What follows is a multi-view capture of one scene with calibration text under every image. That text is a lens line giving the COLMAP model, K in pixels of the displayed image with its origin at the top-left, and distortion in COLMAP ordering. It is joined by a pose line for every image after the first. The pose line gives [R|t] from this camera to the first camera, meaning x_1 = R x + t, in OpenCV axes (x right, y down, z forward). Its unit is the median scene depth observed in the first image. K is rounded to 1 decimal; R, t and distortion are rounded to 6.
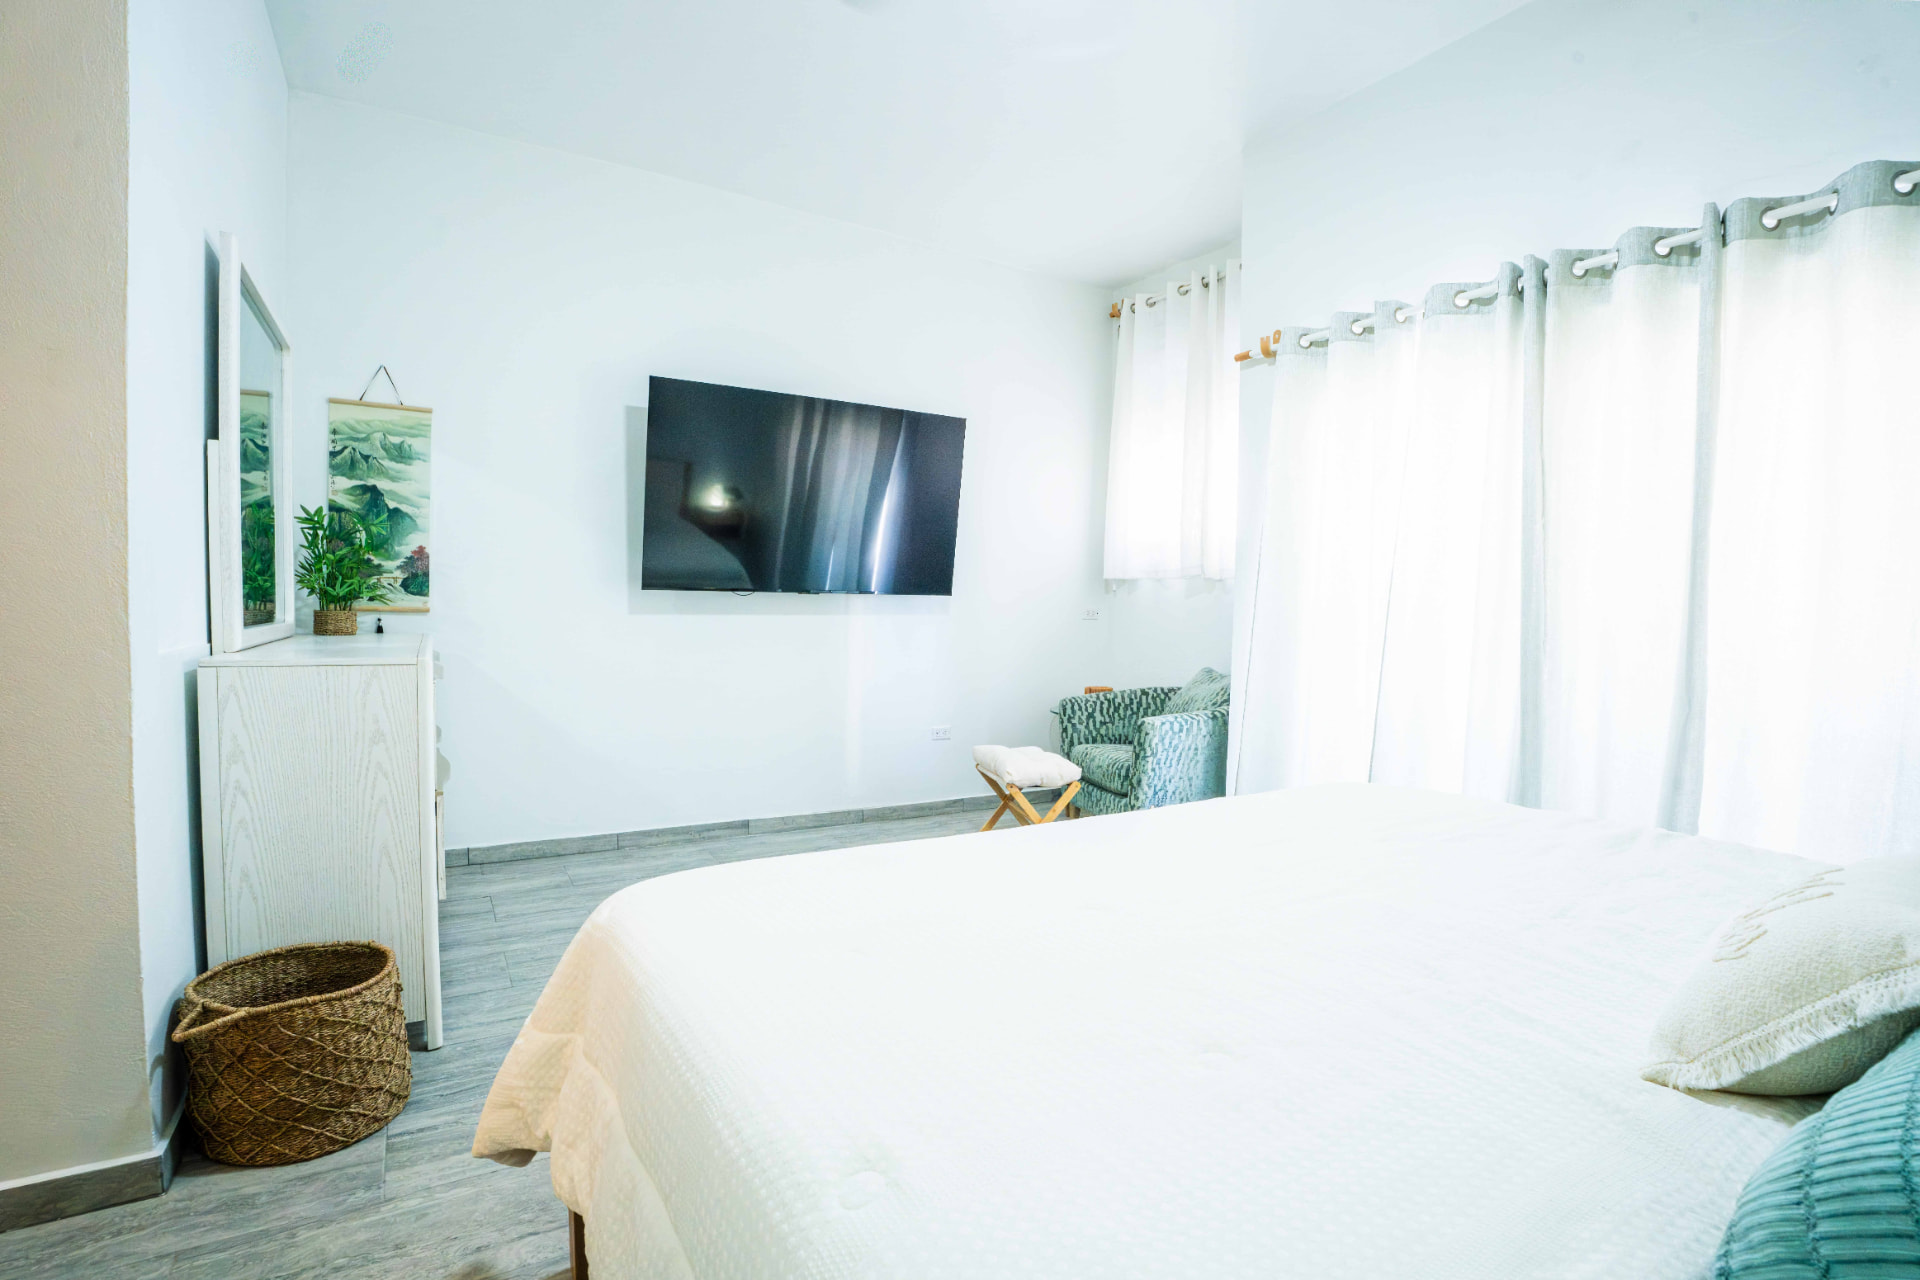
lens RADIAL K [[920.3, 0, 960.3], [0, 920.3, 650.4], [0, 0, 1]] dist [-0.065914, 0.025922]
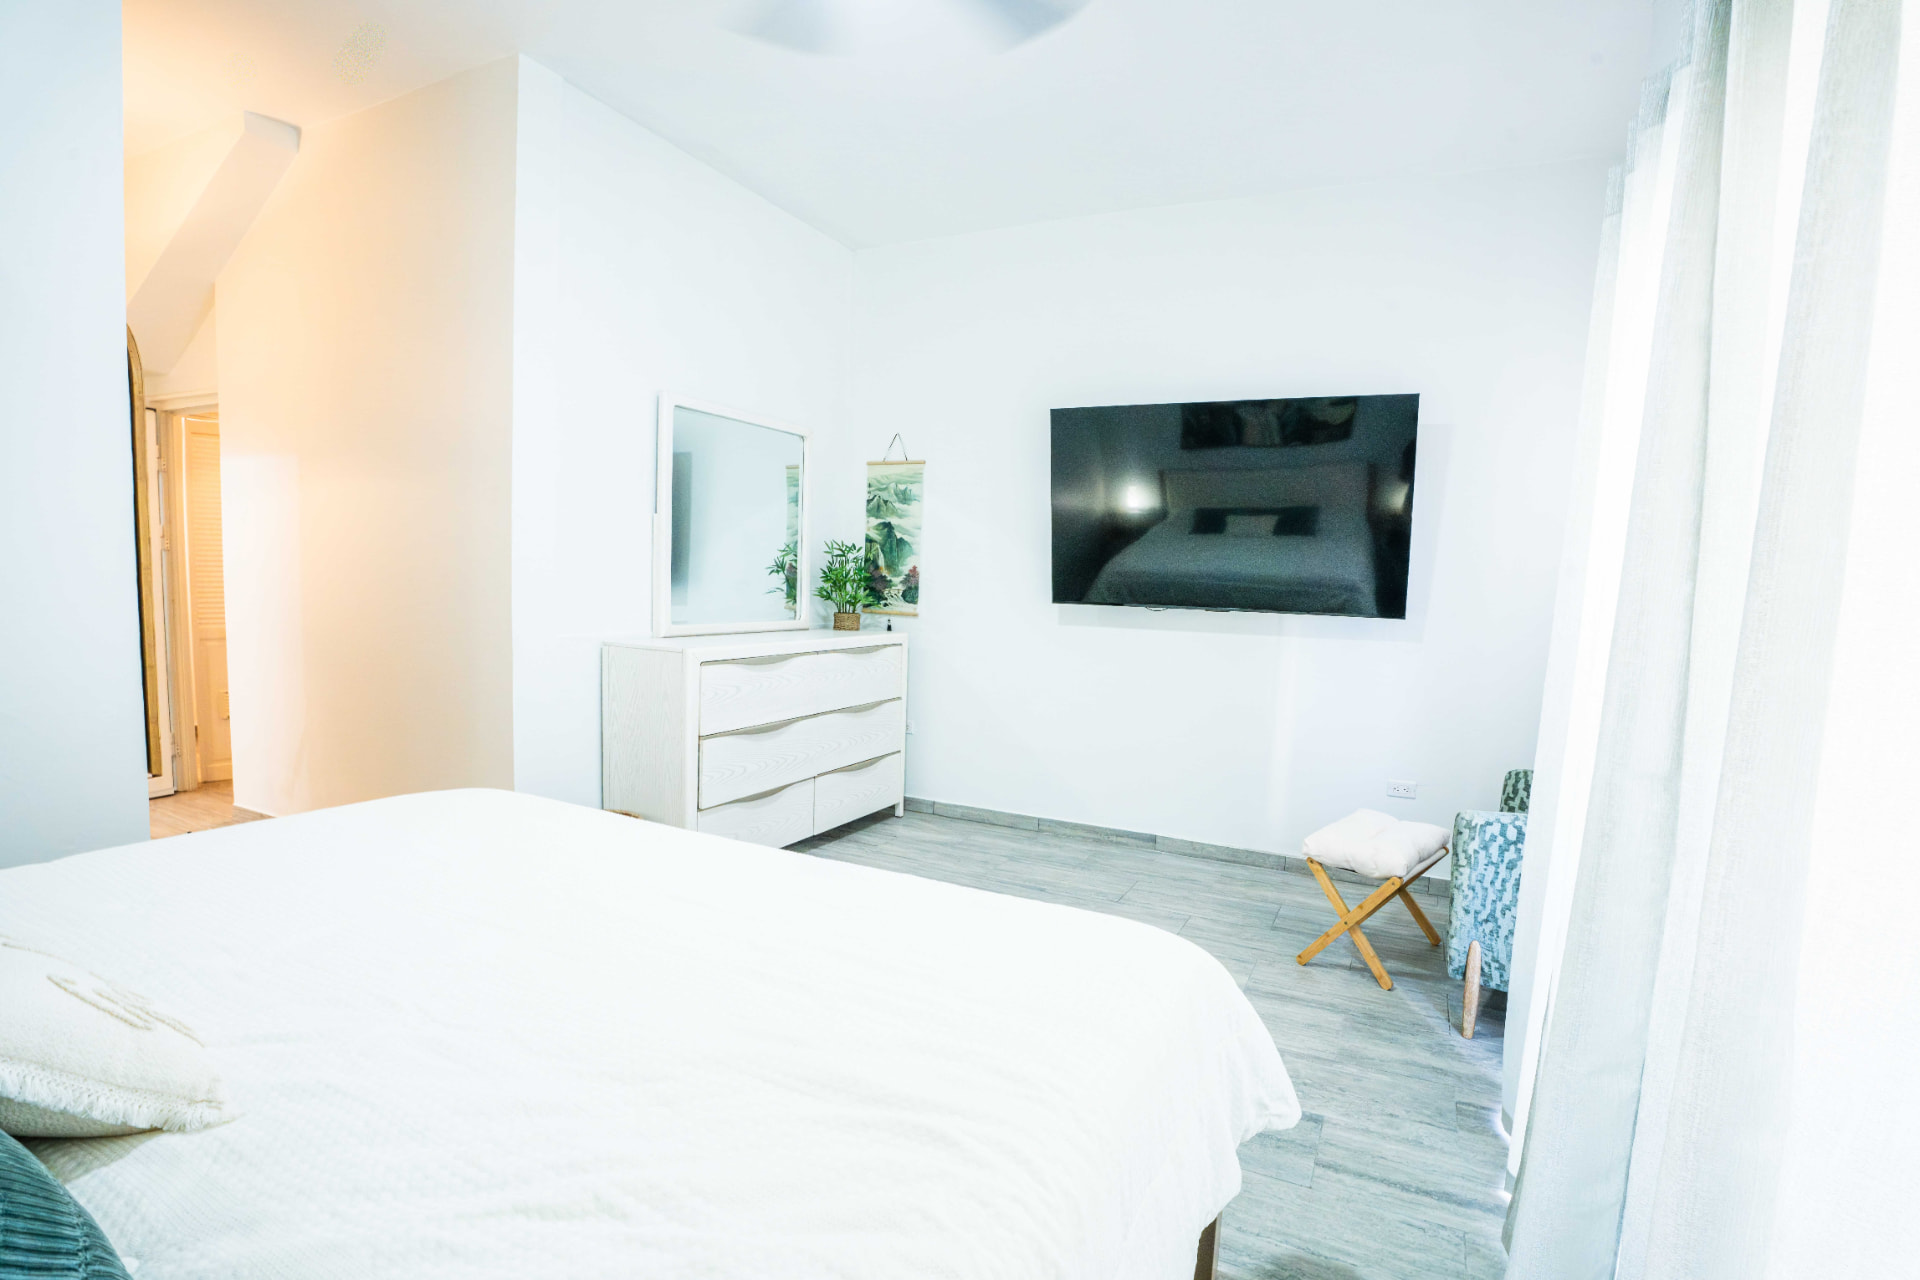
lens RADIAL K [[920.3, 0, 960.3], [0, 920.3, 650.4], [0, 0, 1]] dist [-0.065914, 0.025922]
pose [[0.541160, 0.066242, -0.838307, 0.581598], [-0.065795, 0.997172, 0.036323, -0.046443], [0.838342, 0.035500, 0.543988, 0.332254]]
